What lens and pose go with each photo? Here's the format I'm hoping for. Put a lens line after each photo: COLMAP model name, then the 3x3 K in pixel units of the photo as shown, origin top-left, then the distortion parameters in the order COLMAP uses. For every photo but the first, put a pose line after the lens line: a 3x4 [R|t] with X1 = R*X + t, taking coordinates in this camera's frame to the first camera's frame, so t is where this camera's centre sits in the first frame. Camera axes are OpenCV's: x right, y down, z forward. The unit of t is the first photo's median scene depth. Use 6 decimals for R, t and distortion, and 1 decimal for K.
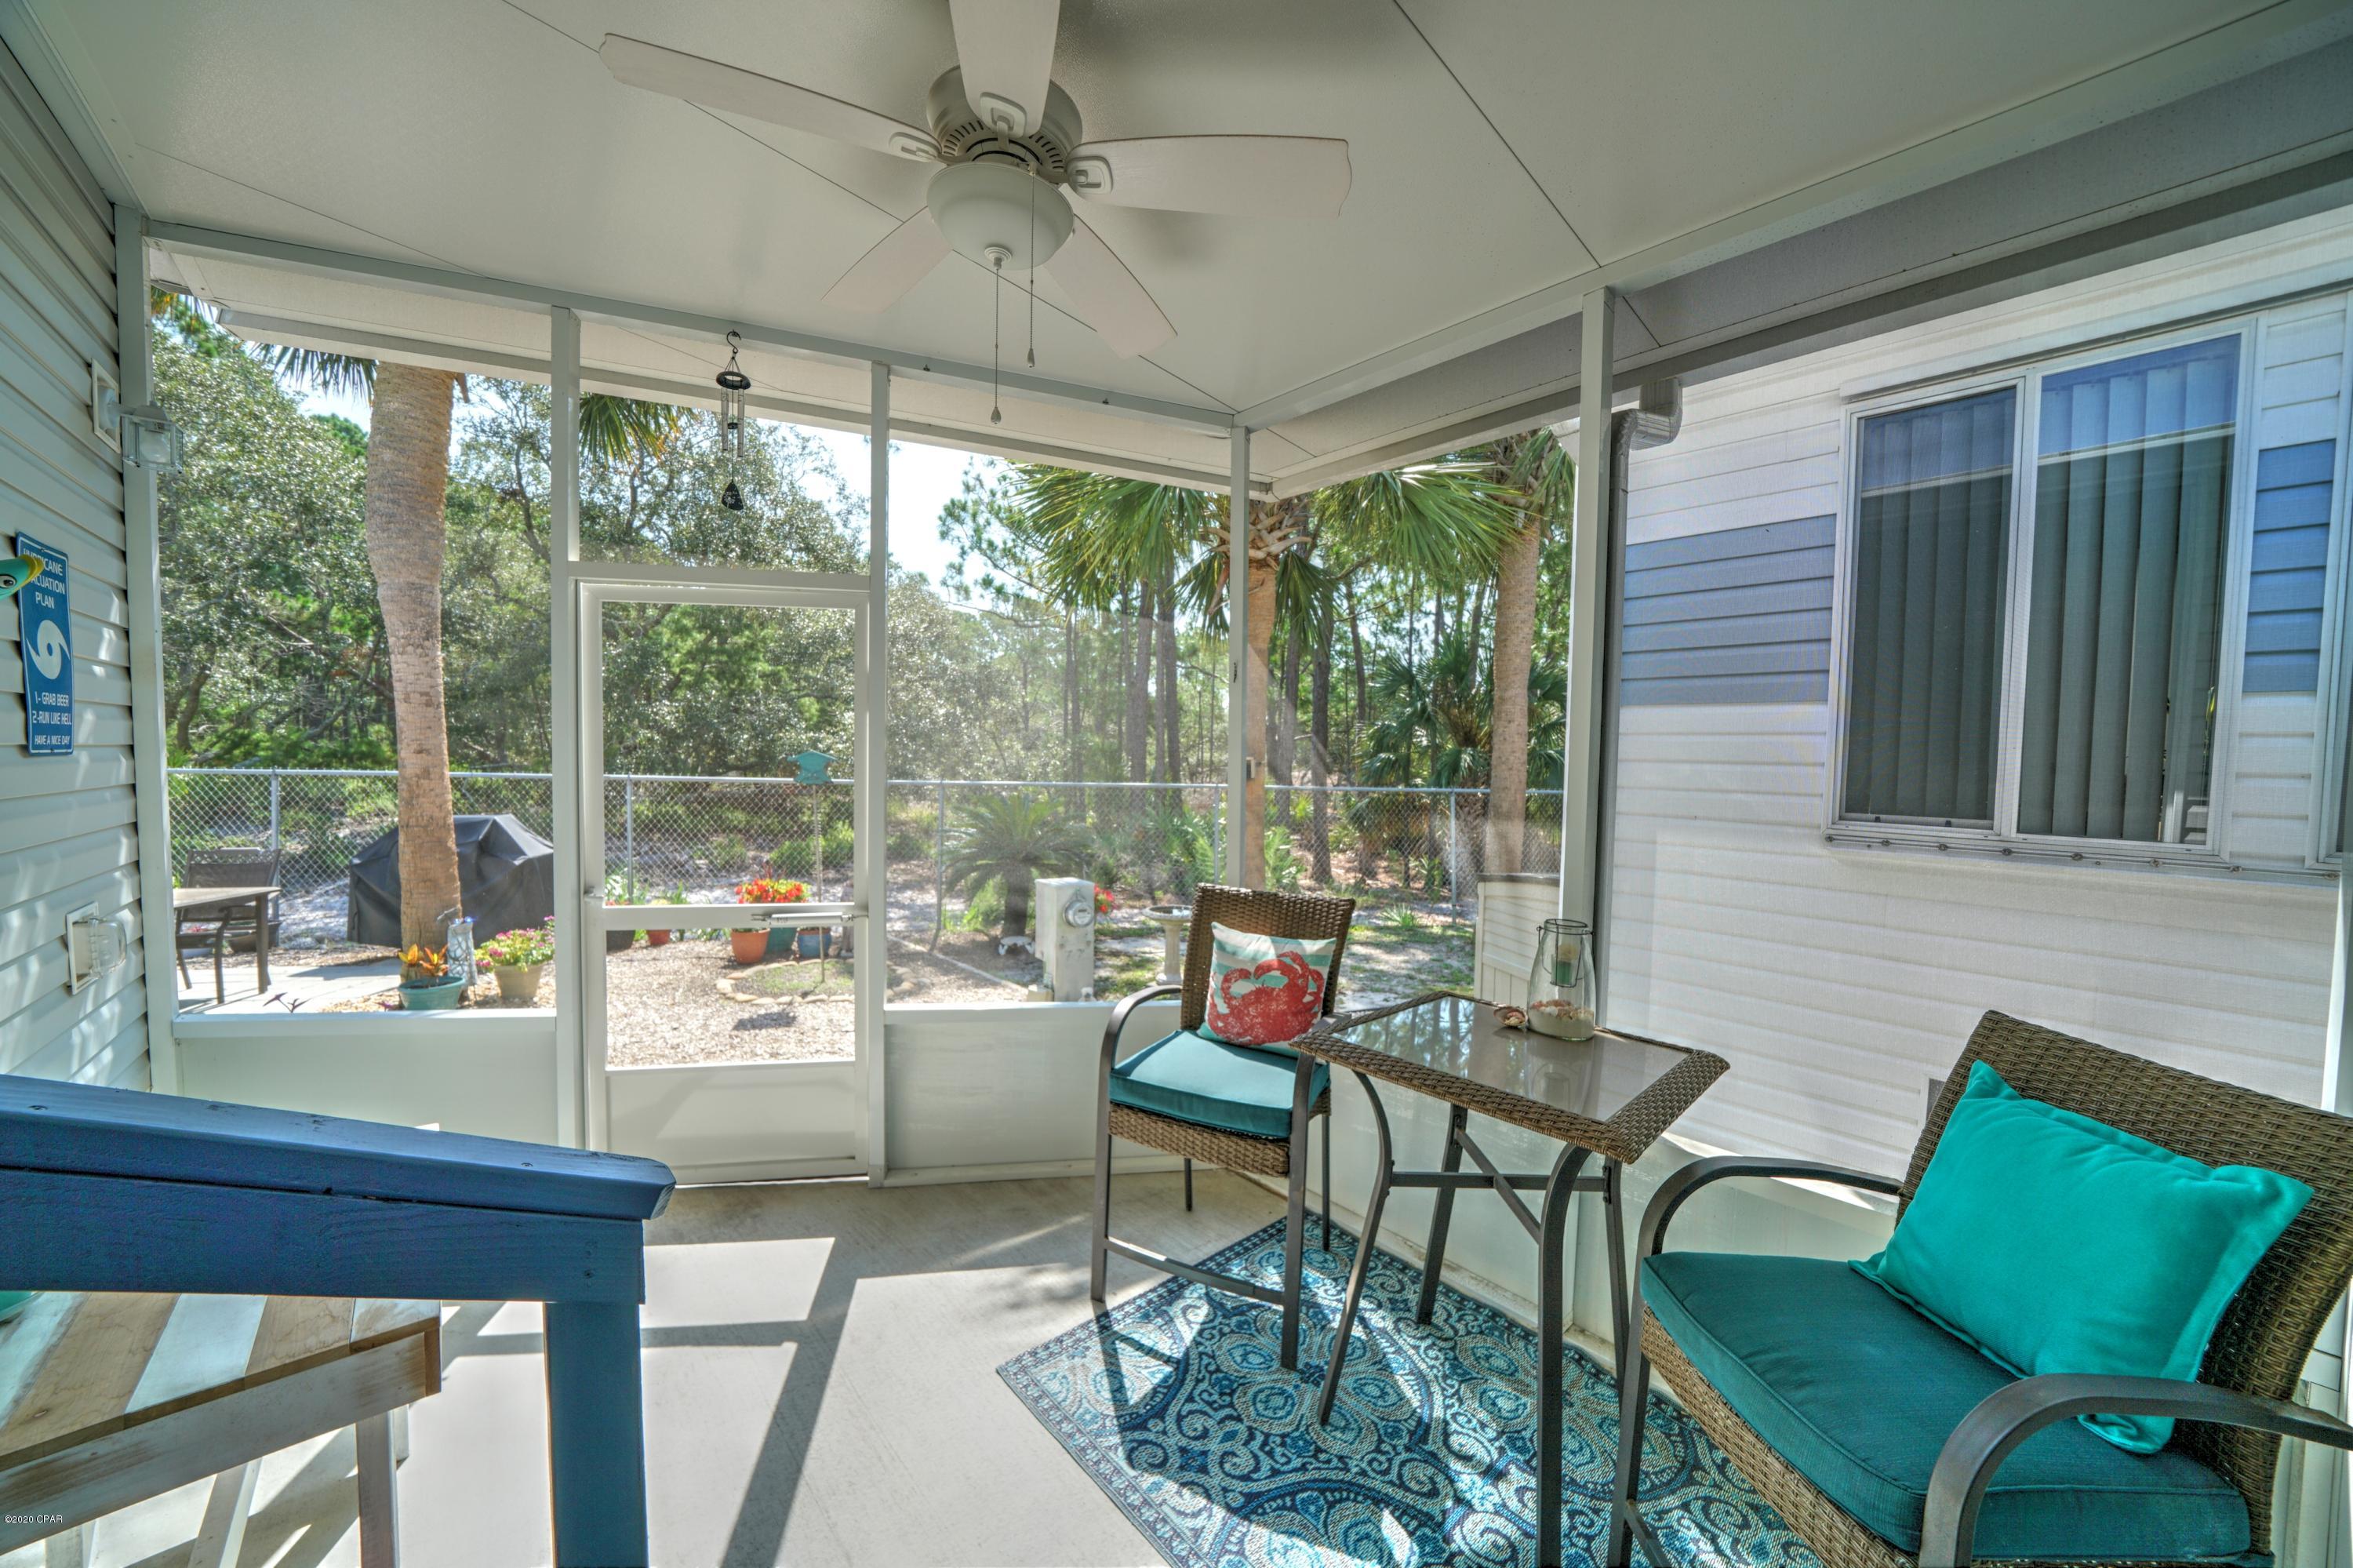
lens RADIAL K [[817.5, 0, 1152.9], [0, 817.5, 794.3], [0, 0, 1]] dist [-0.023677, 0.002229]
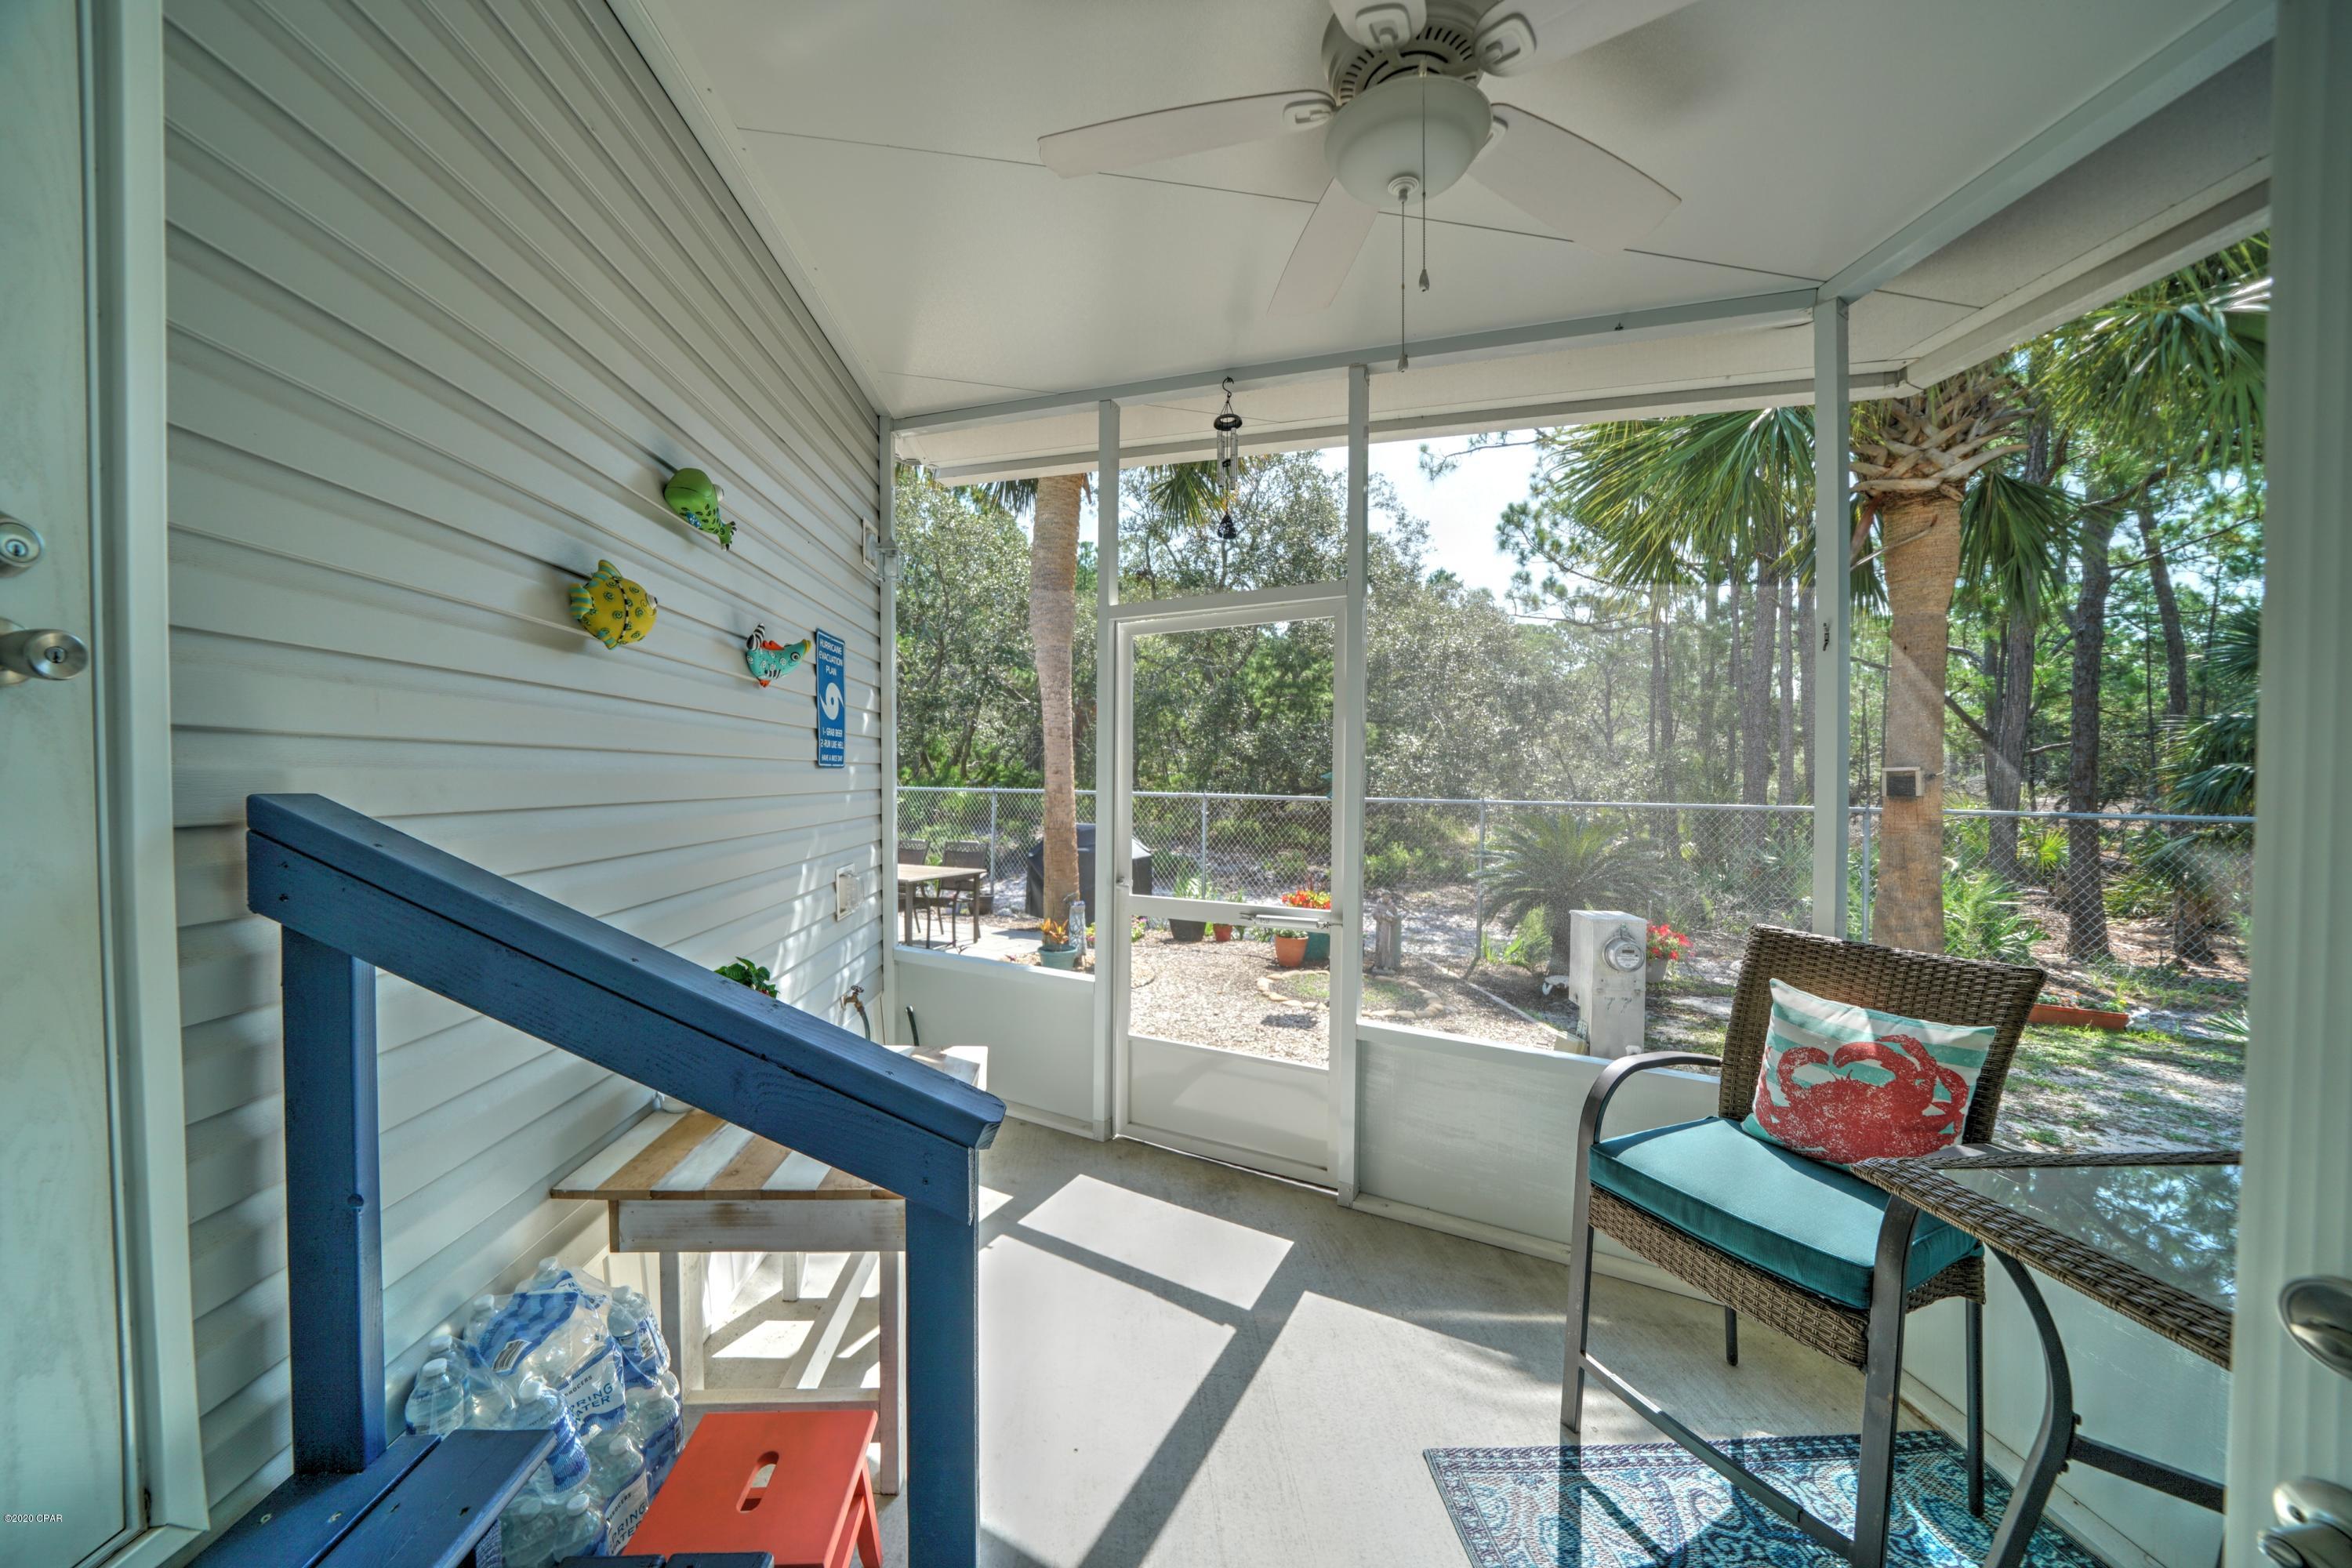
lens RADIAL K [[817.2, 0, 1152.4], [0, 817.2, 794.3], [0, 0, 1]] dist [-0.023677, 0.002229]
pose [[0.781650, 0.001272, -0.623716, 0.082605], [-0.020022, 0.999534, -0.023053, 0.018717], [0.623396, 0.030507, 0.781311, 0.081505]]
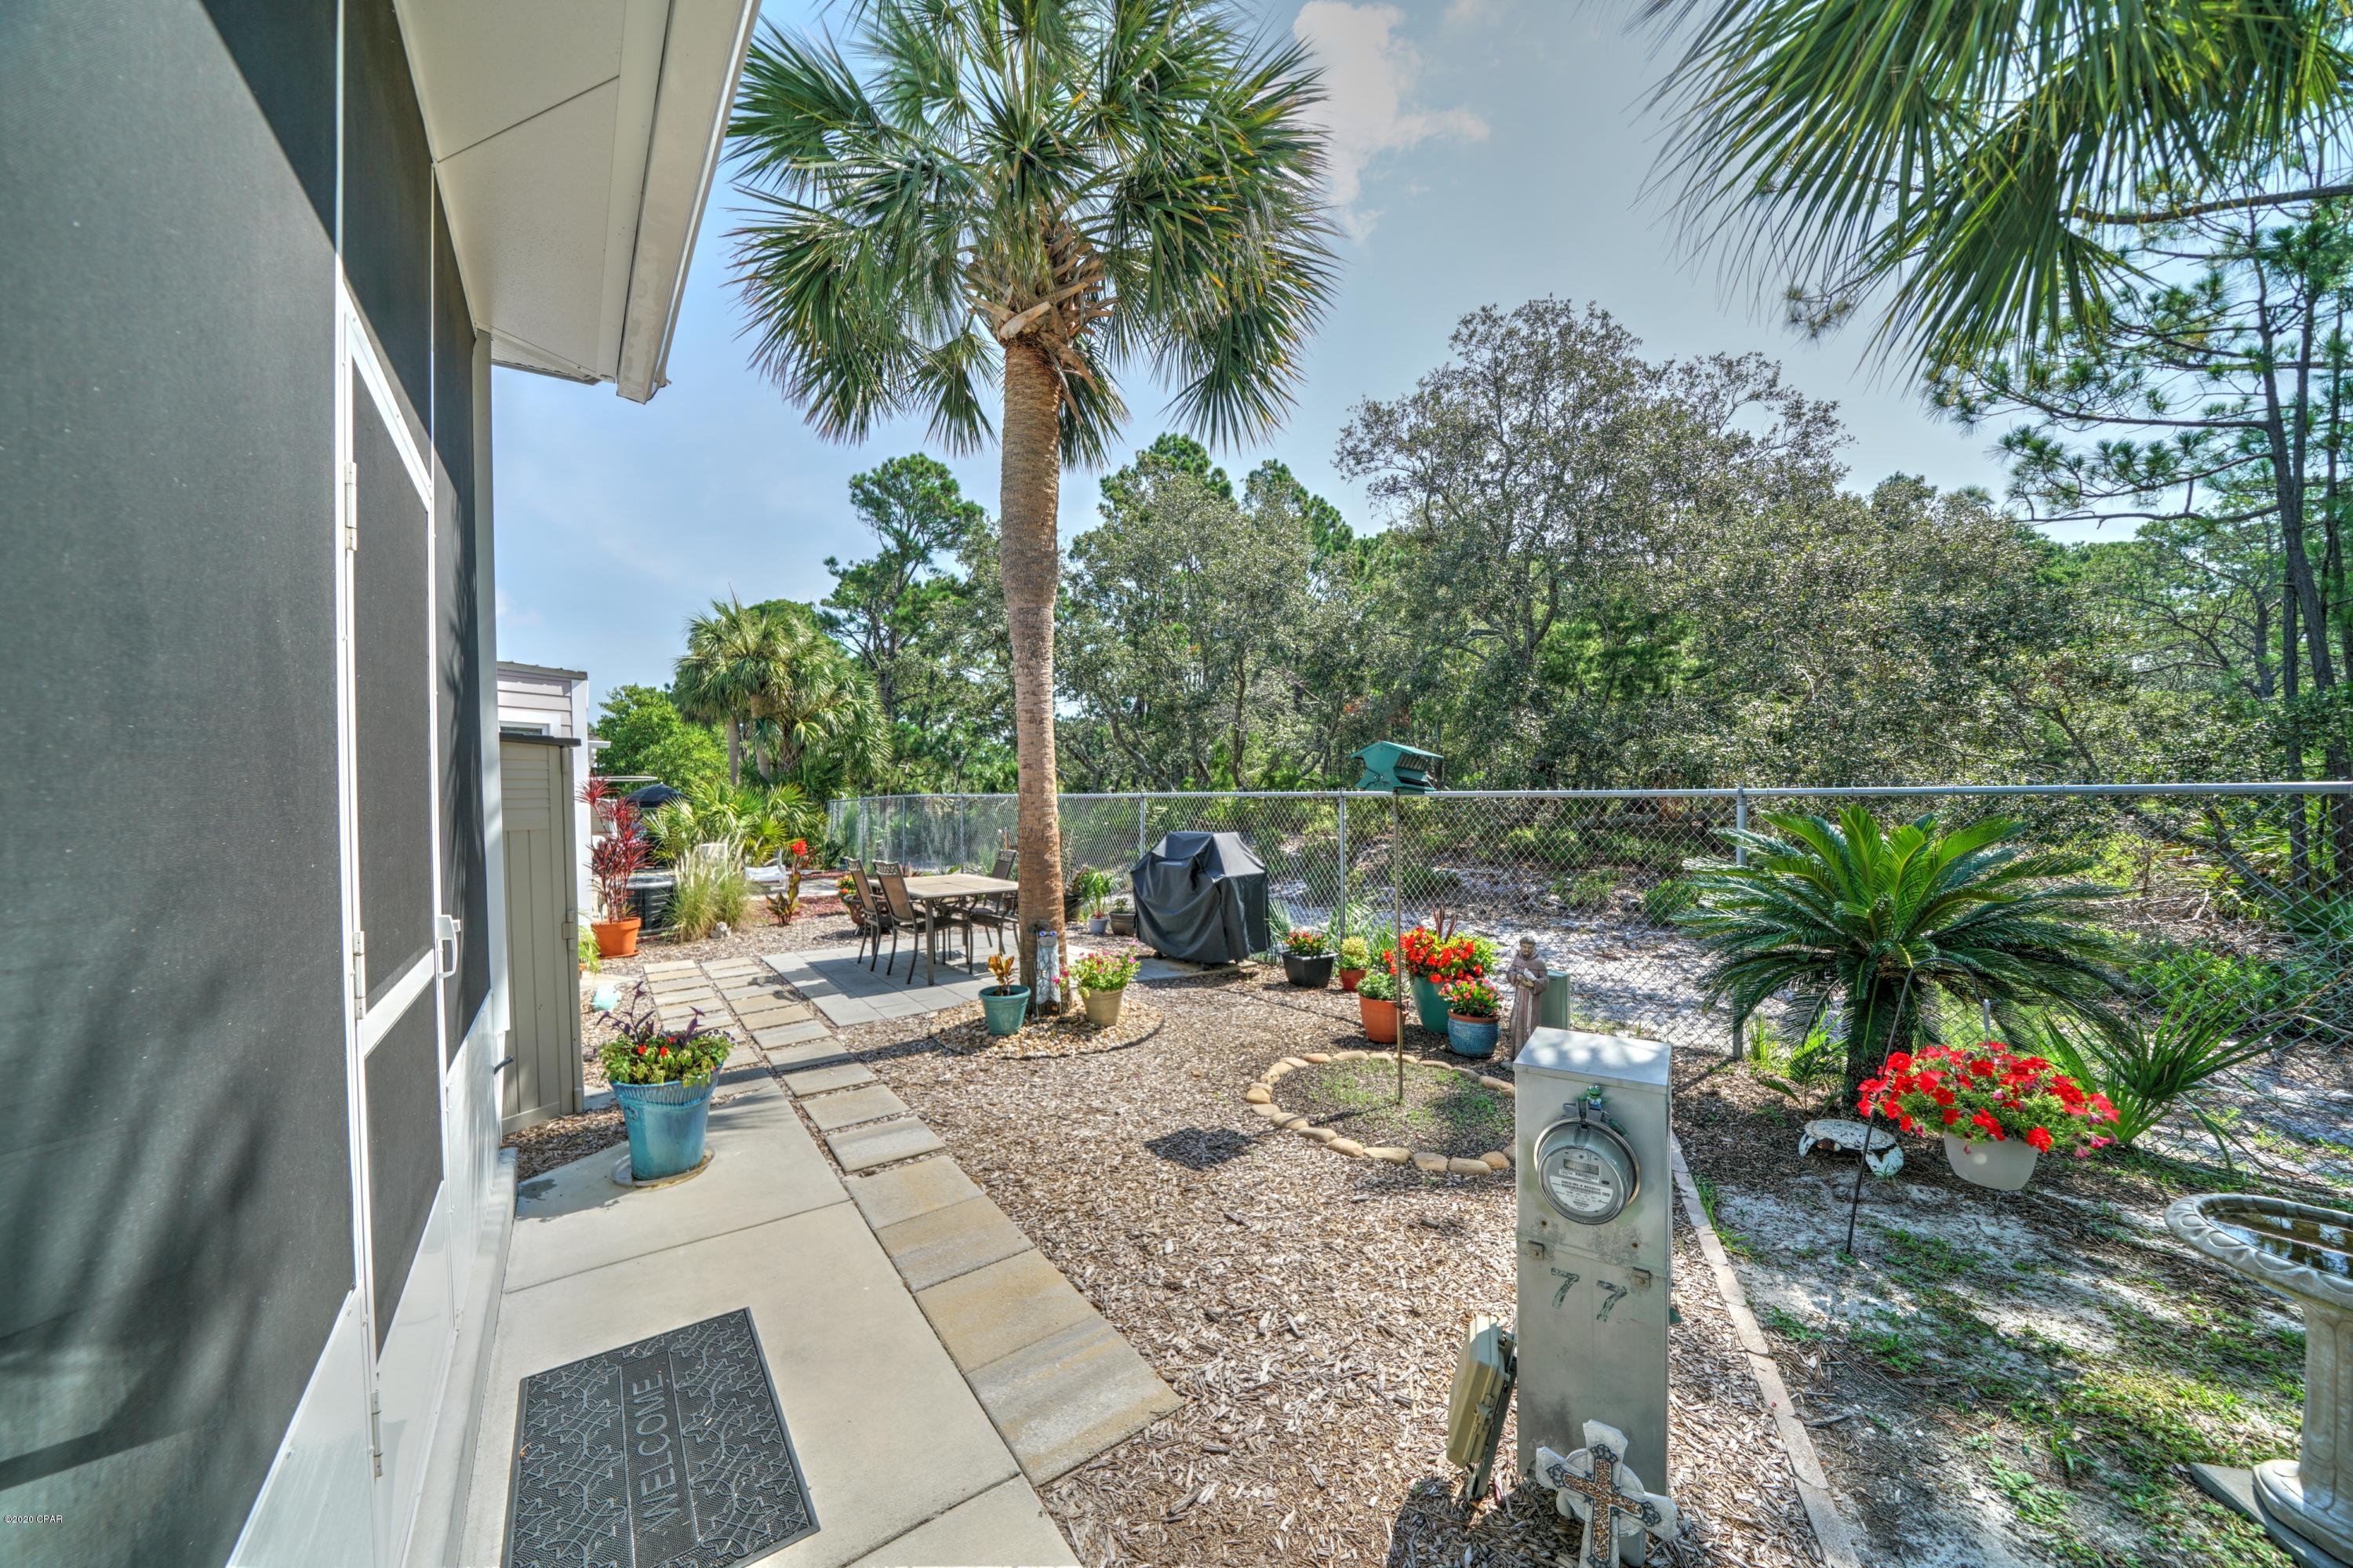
lens RADIAL K [[817.5, 0, 1152.9], [0, 817.5, 794.3], [0, 0, 1]] dist [-0.023677, 0.002229]
pose [[0.416628, -0.018902, -0.908881, 0.201312], [-0.013453, 0.999546, -0.026954, 0.020041], [0.908978, 0.023456, 0.416184, 1.197013]]
